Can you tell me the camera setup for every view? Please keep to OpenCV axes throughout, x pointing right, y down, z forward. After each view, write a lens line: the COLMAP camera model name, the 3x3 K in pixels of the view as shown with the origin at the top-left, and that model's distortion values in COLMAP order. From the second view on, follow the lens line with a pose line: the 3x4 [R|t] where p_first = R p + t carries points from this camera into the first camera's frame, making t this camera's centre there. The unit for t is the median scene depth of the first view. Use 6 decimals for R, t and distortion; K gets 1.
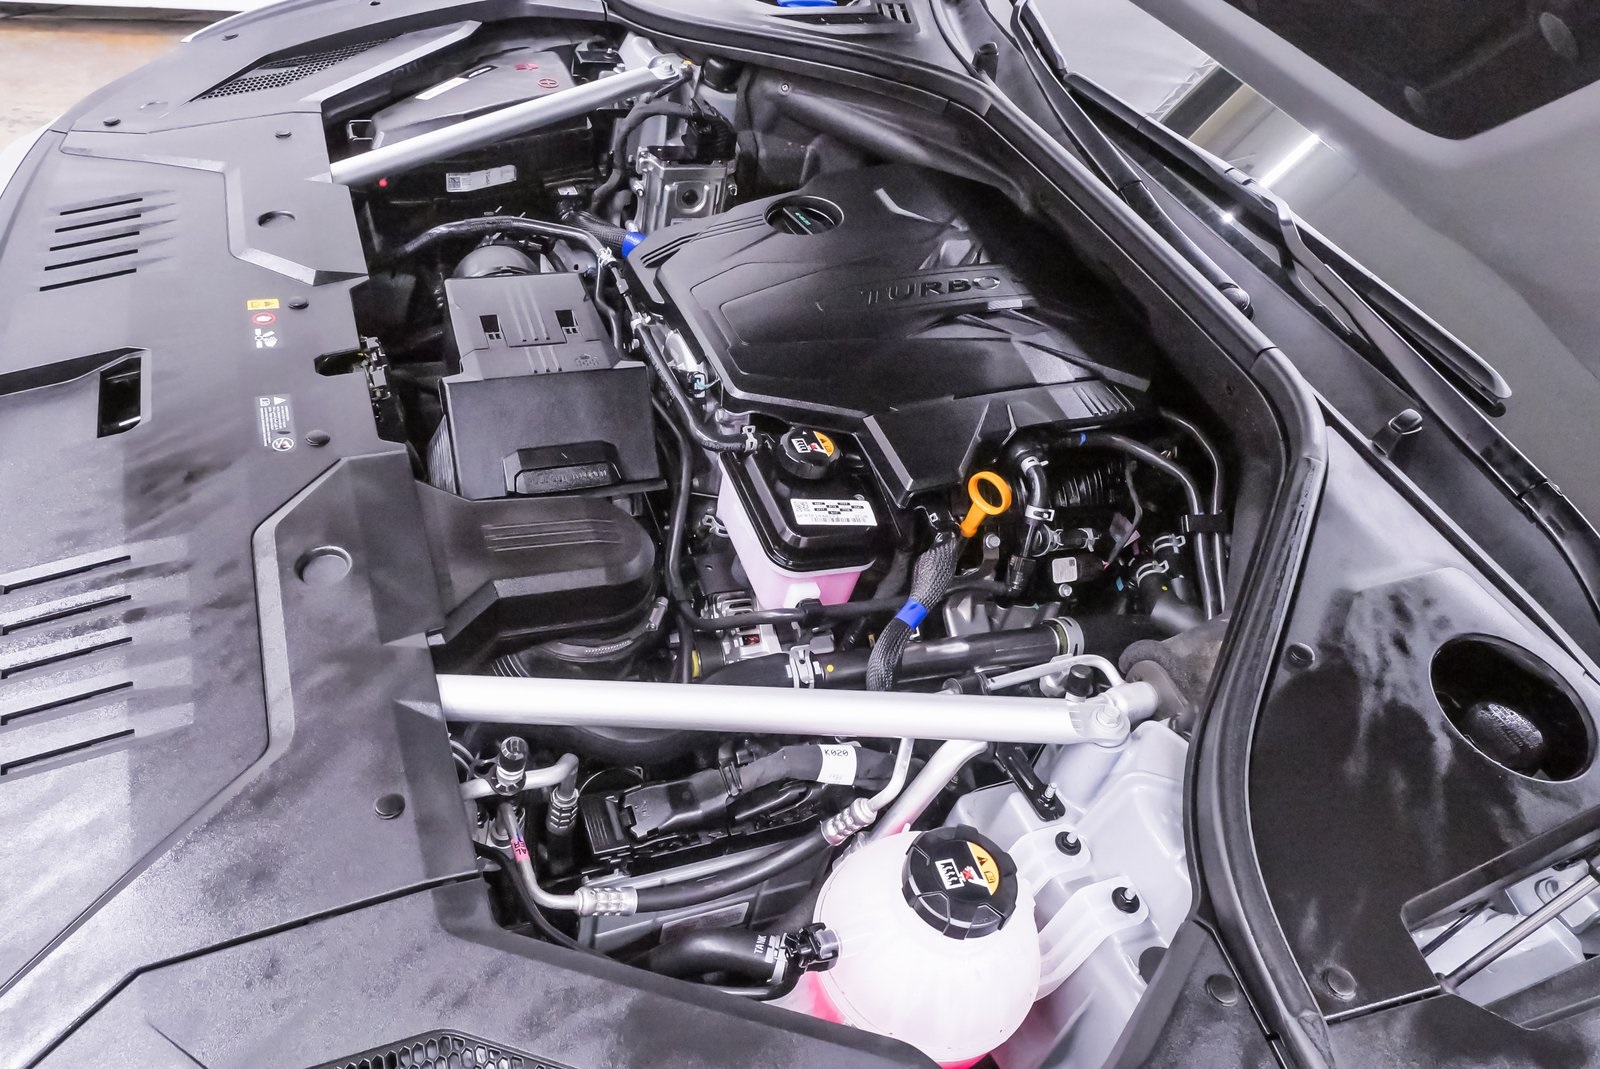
lens RADIAL K [[1159.7, 0, 798.2], [0, 1159.7, 545.0], [0, 0, 1]] dist [-0.044296, 0.023446]
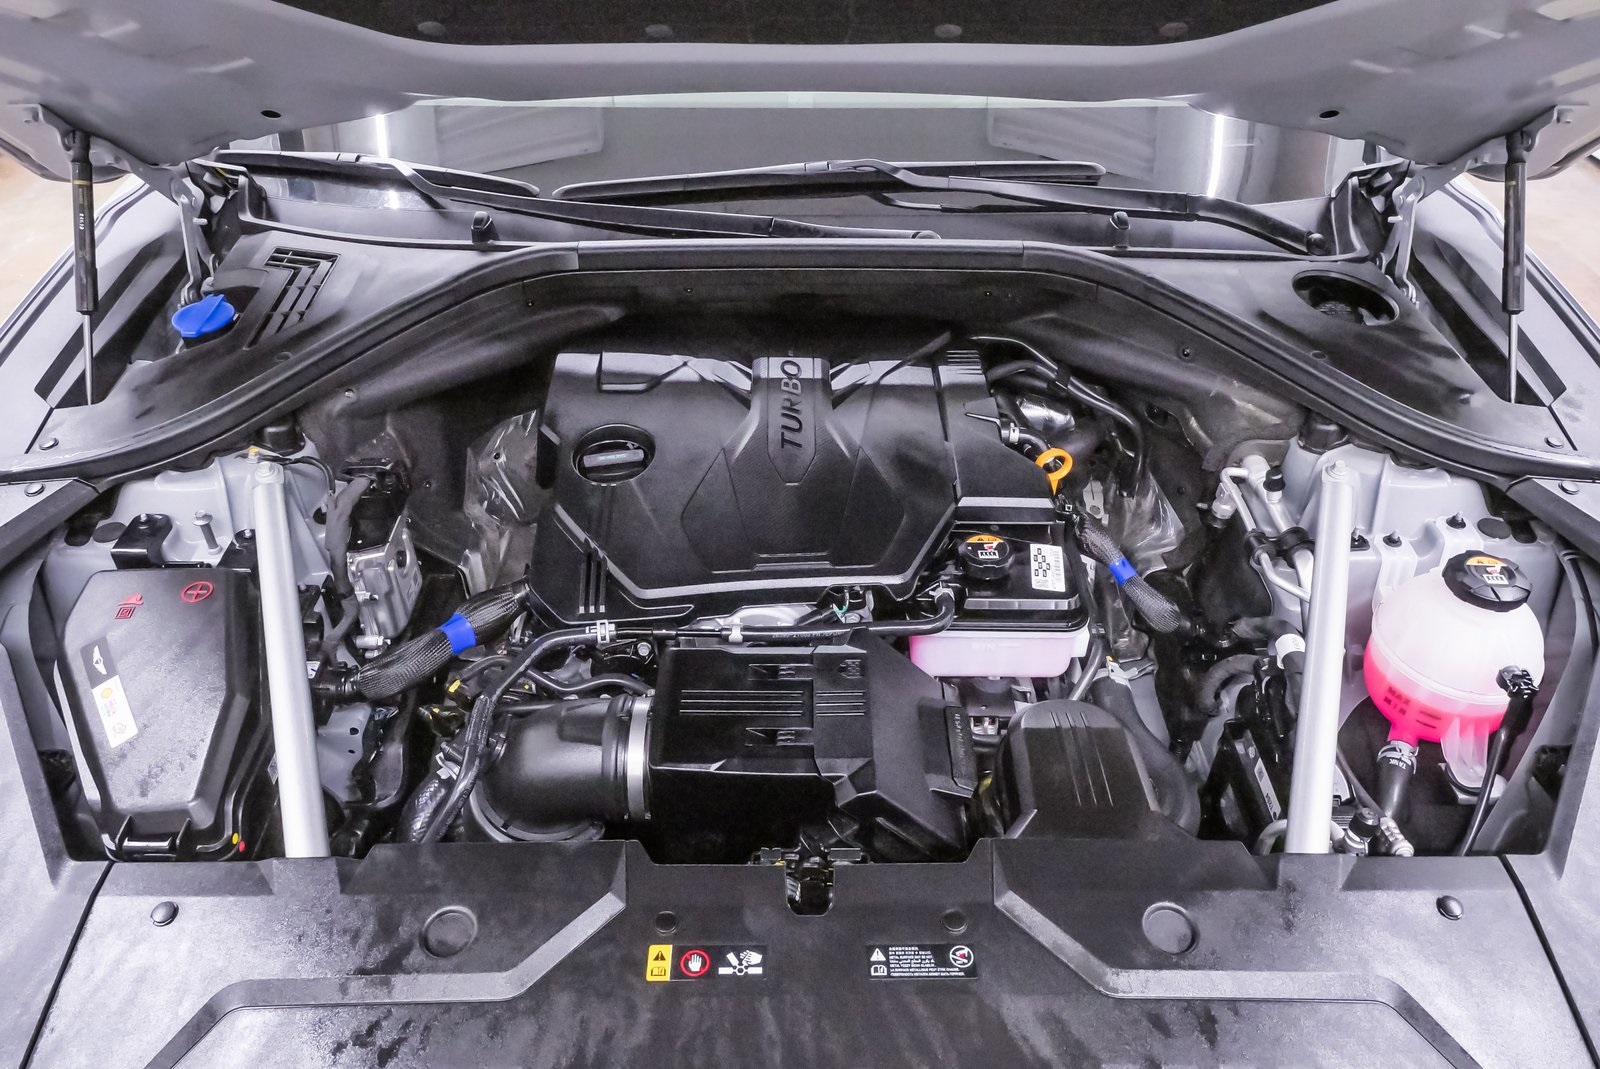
lens RADIAL K [[1159.7, 0, 798.4], [0, 1159.7, 531.8], [0, 0, 1]] dist [-0.044296, 0.023446]
pose [[0.350804, -0.715016, 0.604722, -0.627782], [0.682661, 0.637302, 0.357520, -0.543941], [-0.641023, 0.287401, 0.711681, 0.299935]]
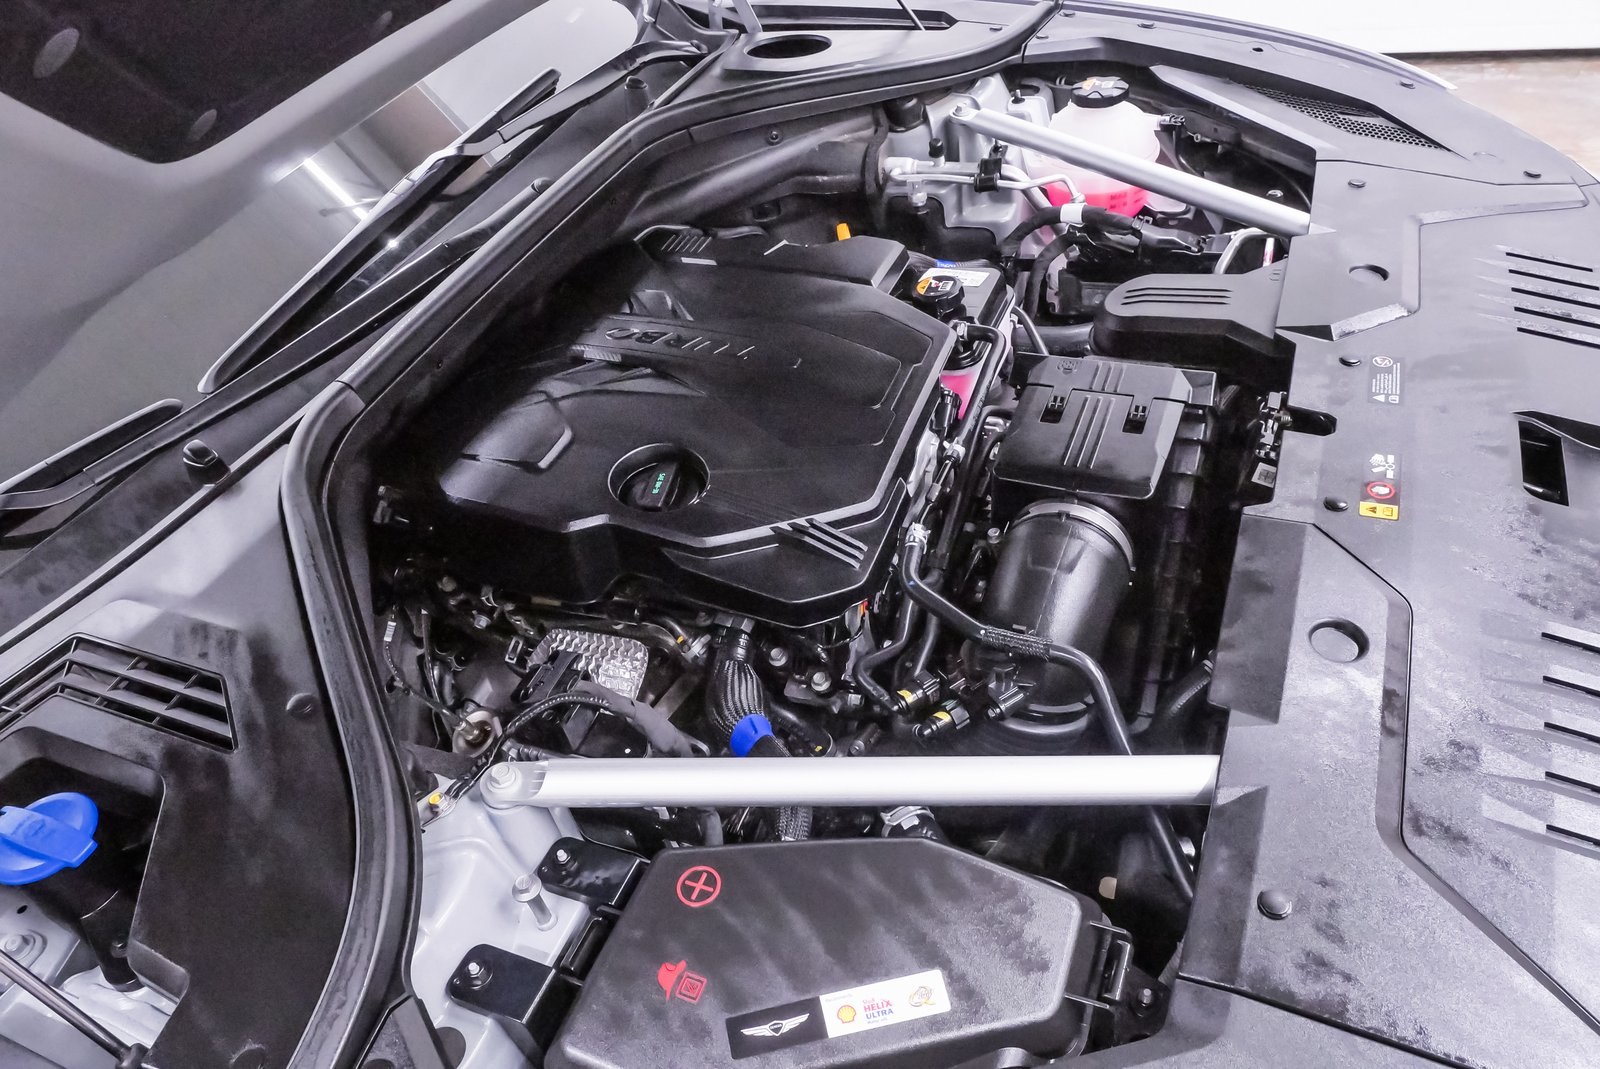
lens RADIAL K [[1159.7, 0, 793.9], [0, 1159.7, 538.4], [0, 0, 1]] dist [-0.044296, 0.023446]
pose [[-0.729180, -0.490487, 0.477200, -0.514893], [0.493678, 0.105869, 0.863176, -1.033459], [-0.473897, 0.864994, 0.164946, 0.986799]]
